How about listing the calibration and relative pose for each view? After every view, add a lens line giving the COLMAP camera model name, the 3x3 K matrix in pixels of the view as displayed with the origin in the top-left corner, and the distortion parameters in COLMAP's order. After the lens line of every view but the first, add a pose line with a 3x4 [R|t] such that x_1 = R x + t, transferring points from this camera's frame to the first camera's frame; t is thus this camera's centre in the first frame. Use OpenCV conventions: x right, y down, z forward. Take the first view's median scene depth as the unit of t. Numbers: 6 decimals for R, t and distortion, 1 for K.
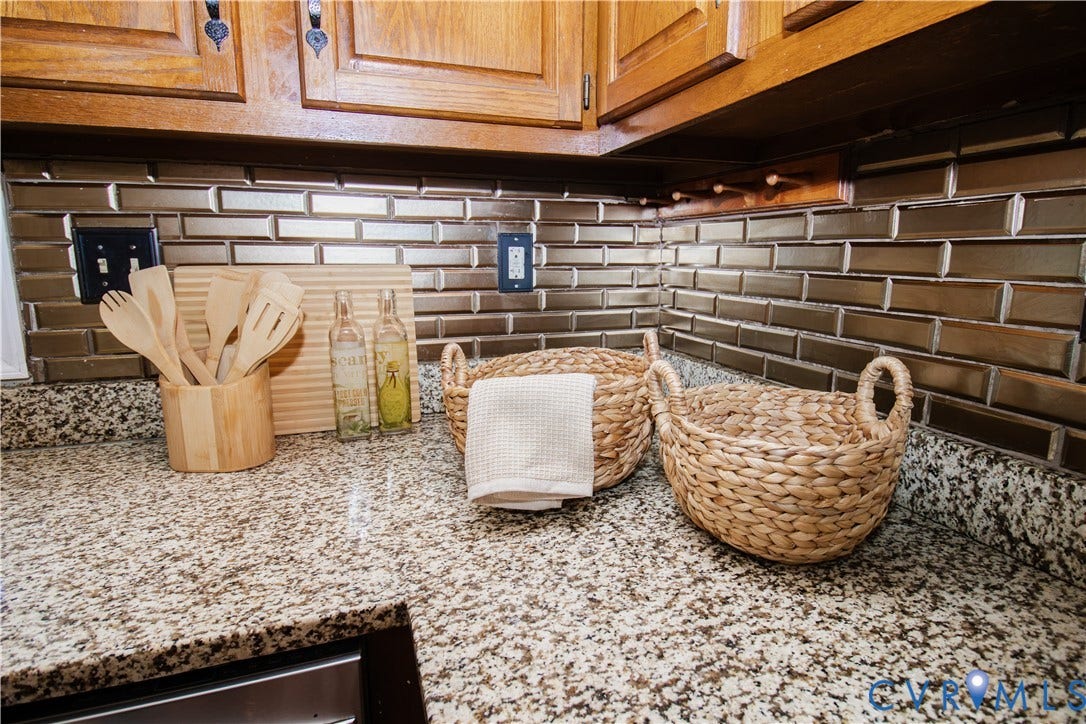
lens RADIAL K [[568.9, 0, 544.5], [0, 568.9, 356.4], [0, 0, 1]] dist [-0.003934, -0.002954]
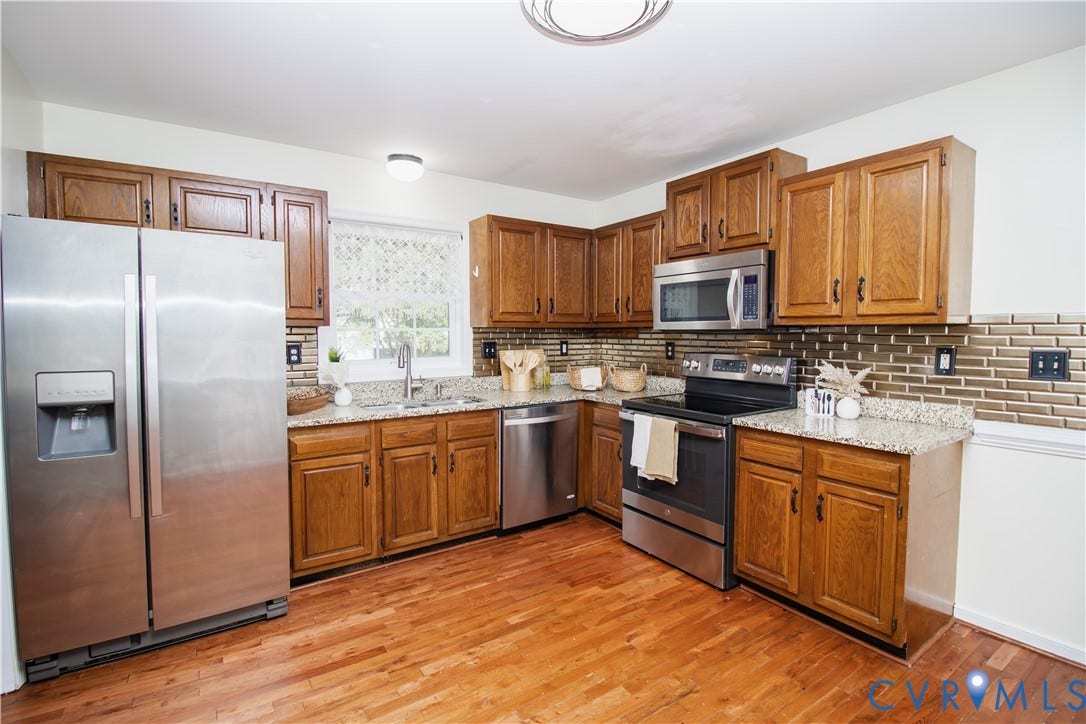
lens RADIAL K [[504.5, 0, 539.8], [0, 504.5, 358.6], [0, 0, 1]] dist [-0.014912, -0.003958]
pose [[0.962163, -0.015696, 0.272021, -1.448033], [0.051017, 0.991062, -0.123263, 0.412845], [-0.267655, 0.132477, 0.954364, -2.882816]]
